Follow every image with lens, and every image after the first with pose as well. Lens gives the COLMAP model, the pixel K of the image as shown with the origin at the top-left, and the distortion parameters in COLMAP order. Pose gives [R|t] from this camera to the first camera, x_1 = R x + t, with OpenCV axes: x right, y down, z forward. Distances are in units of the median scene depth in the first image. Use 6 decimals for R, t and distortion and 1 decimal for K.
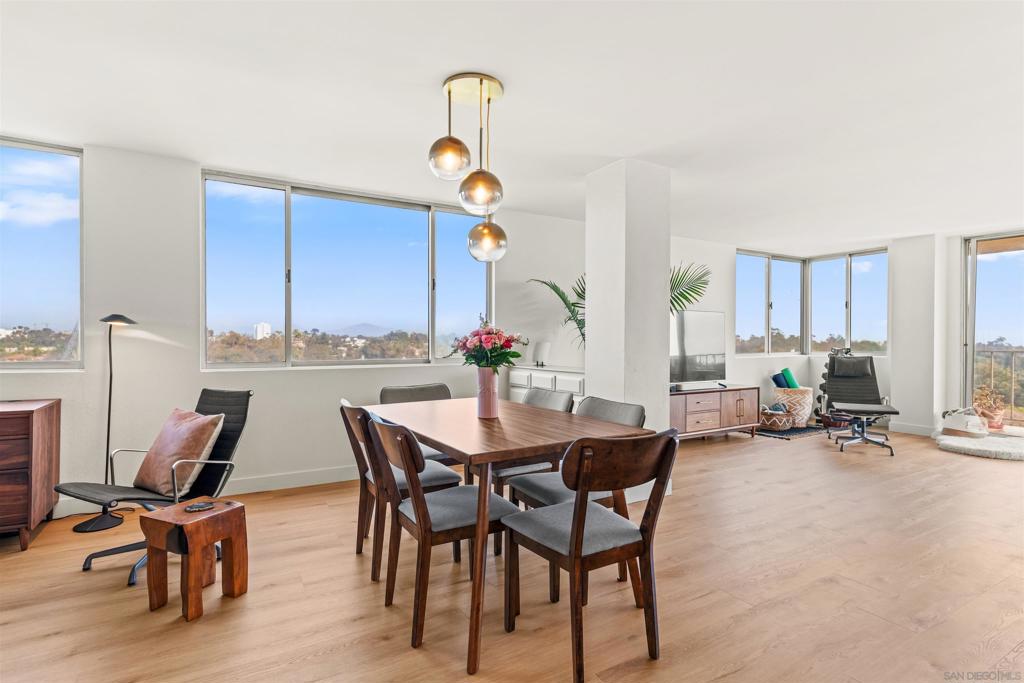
lens RADIAL K [[496.6, 0, 516.7], [0, 496.6, 343.7], [0, 0, 1]] dist [0.006766, -0.001011]
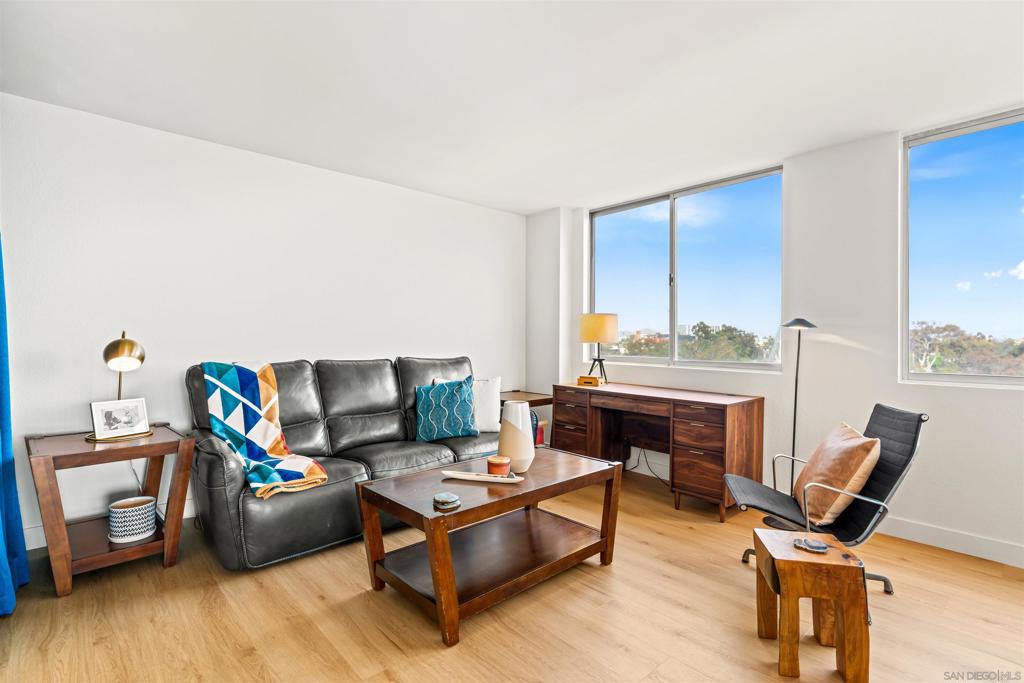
lens RADIAL K [[496.6, 0, 522.8], [0, 496.6, 343.2], [0, 0, 1]] dist [0.006766, -0.001011]
pose [[0.208630, 0.003314, -0.977989, 0.029516], [-0.013263, 0.999912, 0.000559, -0.001456], [0.977905, 0.012855, 0.208655, 0.139442]]
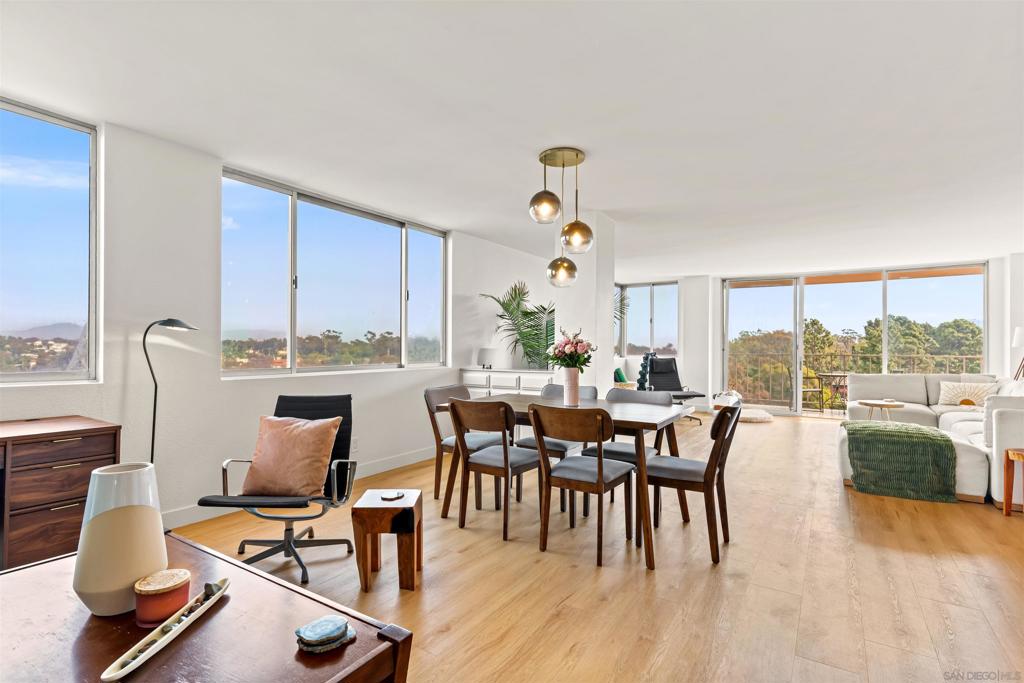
lens RADIAL K [[496.6, 0, 505.9], [0, 496.6, 343.0], [0, 0, 1]] dist [0.006766, -0.001011]
pose [[0.897896, 0.004378, 0.440186, -0.363261], [0.000585, 0.999938, -0.011140, -0.001764], [-0.440208, 0.010260, 0.897837, -0.055736]]
